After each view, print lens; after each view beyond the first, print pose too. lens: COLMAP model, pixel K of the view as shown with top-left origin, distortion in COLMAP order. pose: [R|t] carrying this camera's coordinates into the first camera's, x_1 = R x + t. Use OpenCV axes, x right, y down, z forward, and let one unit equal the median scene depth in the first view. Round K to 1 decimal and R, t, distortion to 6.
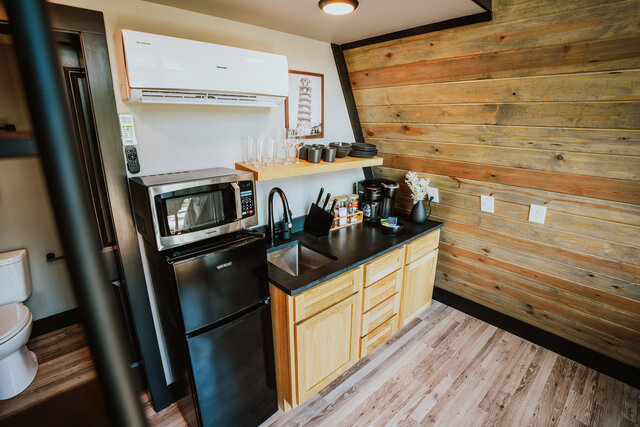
lens RADIAL K [[299.1, 0, 318.8], [0, 299.1, 211.0], [0, 0, 1]] dist [-0.077067, 0.022712]
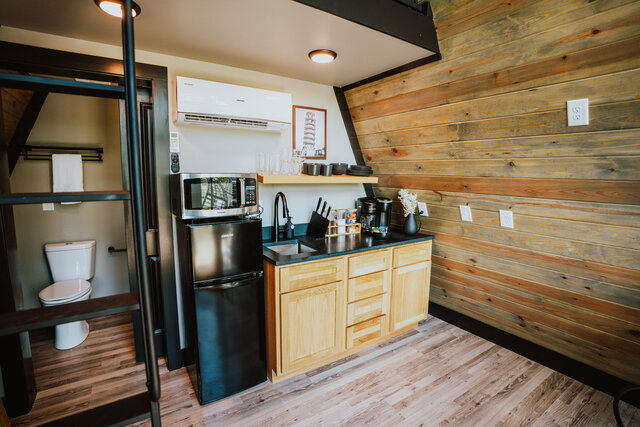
lens RADIAL K [[299.1, 0, 318.8], [0, 299.1, 211.0], [0, 0, 1]] dist [-0.077067, 0.022712]
pose [[0.987858, 0.024952, -0.153344, 0.200280], [-0.049790, 0.985804, -0.160346, 0.180384], [0.147166, 0.166034, 0.975077, -0.183687]]
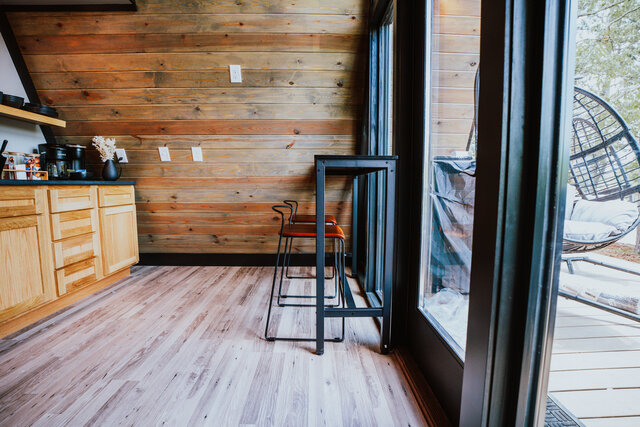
lens RADIAL K [[299.1, 0, 318.8], [0, 299.1, 211.0], [0, 0, 1]] dist [-0.077067, 0.022712]
pose [[0.649823, -0.073072, 0.756565, 0.010326], [0.215738, 0.972164, -0.091405, 0.515161], [-0.728826, 0.222616, 0.647499, -0.321318]]
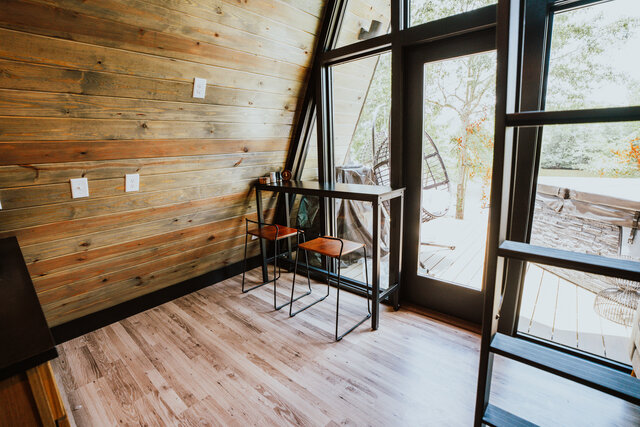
lens RADIAL K [[299.1, 0, 318.8], [0, 299.1, 211.0], [0, 0, 1]] dist [-0.077067, 0.022712]
pose [[-0.121162, -0.209323, 0.970311, -0.395642], [0.311369, 0.920162, 0.237385, 0.063000], [-0.942533, 0.330887, -0.046312, 0.382772]]
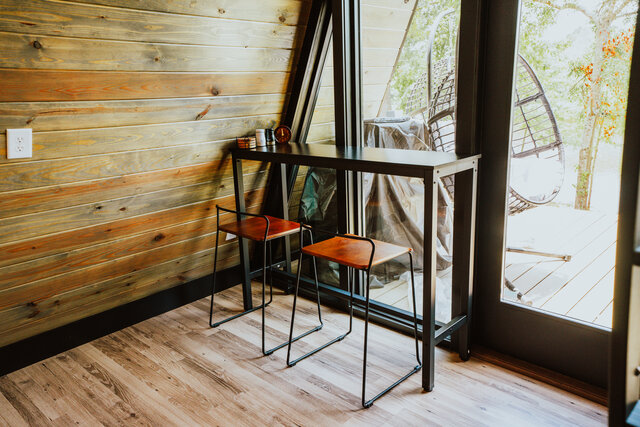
lens RADIAL K [[497.4, 0, 321.1], [0, 497.4, 211.1], [0, 0, 1]] dist [0.037622, 0.083162]
pose [[-0.089021, -0.241127, 0.966402, -0.416250], [0.315016, 0.913634, 0.256978, 0.063455], [-0.944902, 0.327309, -0.005374, 0.381133]]
